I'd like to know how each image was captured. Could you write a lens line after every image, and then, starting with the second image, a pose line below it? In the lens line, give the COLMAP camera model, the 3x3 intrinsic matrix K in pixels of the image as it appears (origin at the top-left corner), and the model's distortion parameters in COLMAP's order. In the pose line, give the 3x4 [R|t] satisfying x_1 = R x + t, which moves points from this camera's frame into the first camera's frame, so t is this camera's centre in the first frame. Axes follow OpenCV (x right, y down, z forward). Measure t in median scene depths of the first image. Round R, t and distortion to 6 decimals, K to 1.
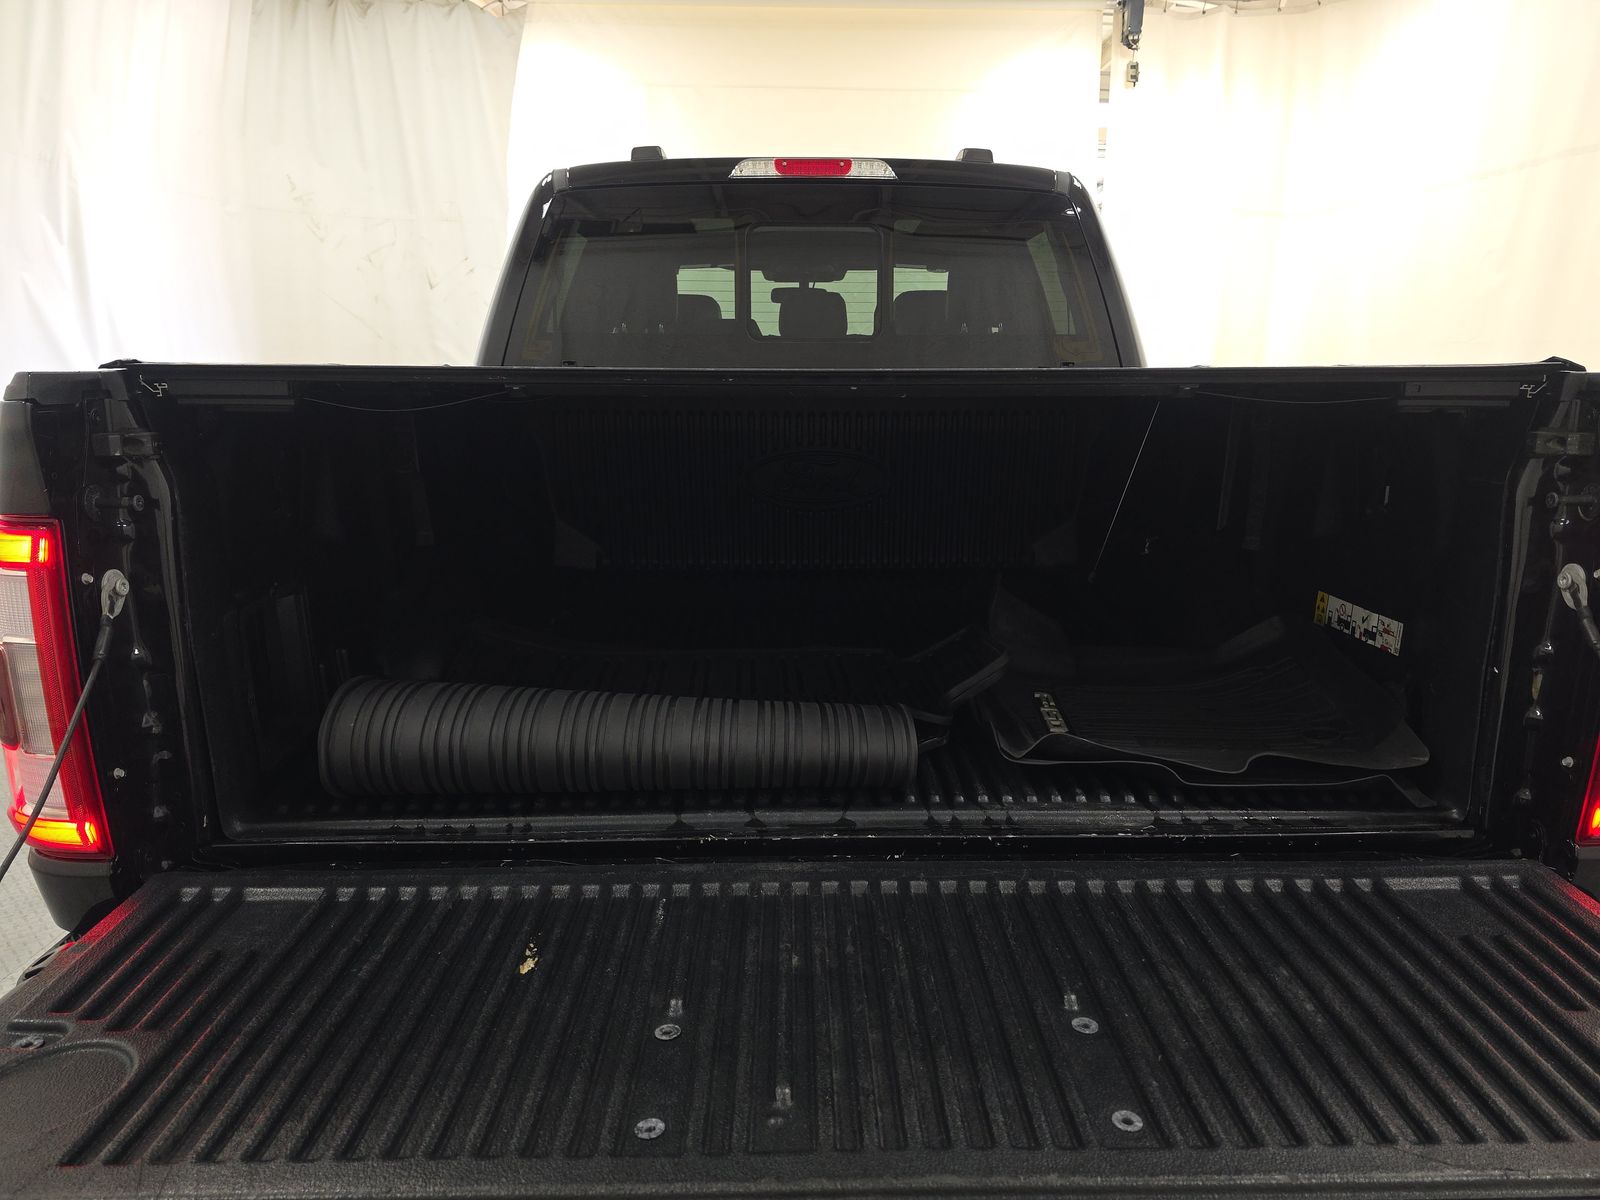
lens RADIAL K [[1062.6, 0, 800.0], [0, 1062.6, 600.0], [0, 0, 1]] dist [0.001721, -0.024581]
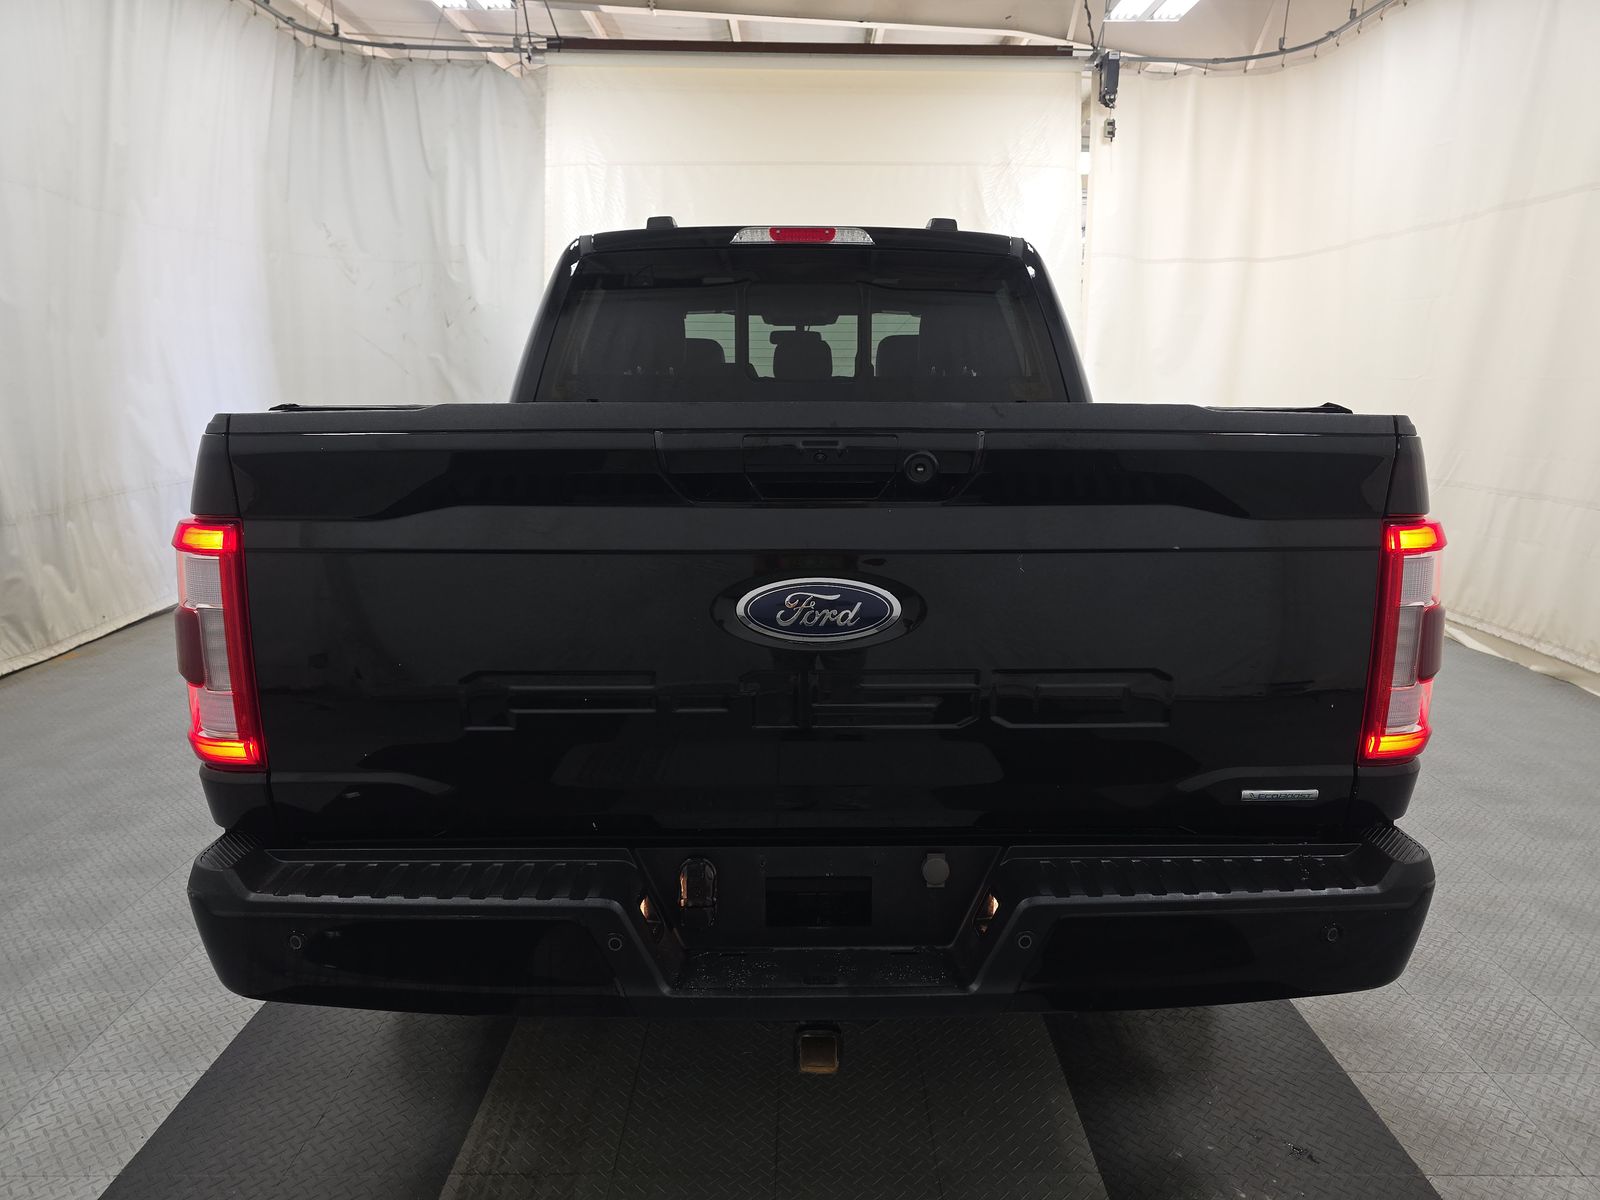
lens RADIAL K [[1055.3, 0, 800.0], [0, 1055.3, 600.0], [0, 0, 1]] dist [-0.015827, -0.000763]
pose [[0.999991, 0.002369, -0.003647, 0.014155], [-0.002467, 0.999626, -0.027235, 0.024959], [0.003581, 0.027244, 0.999622, -0.141088]]
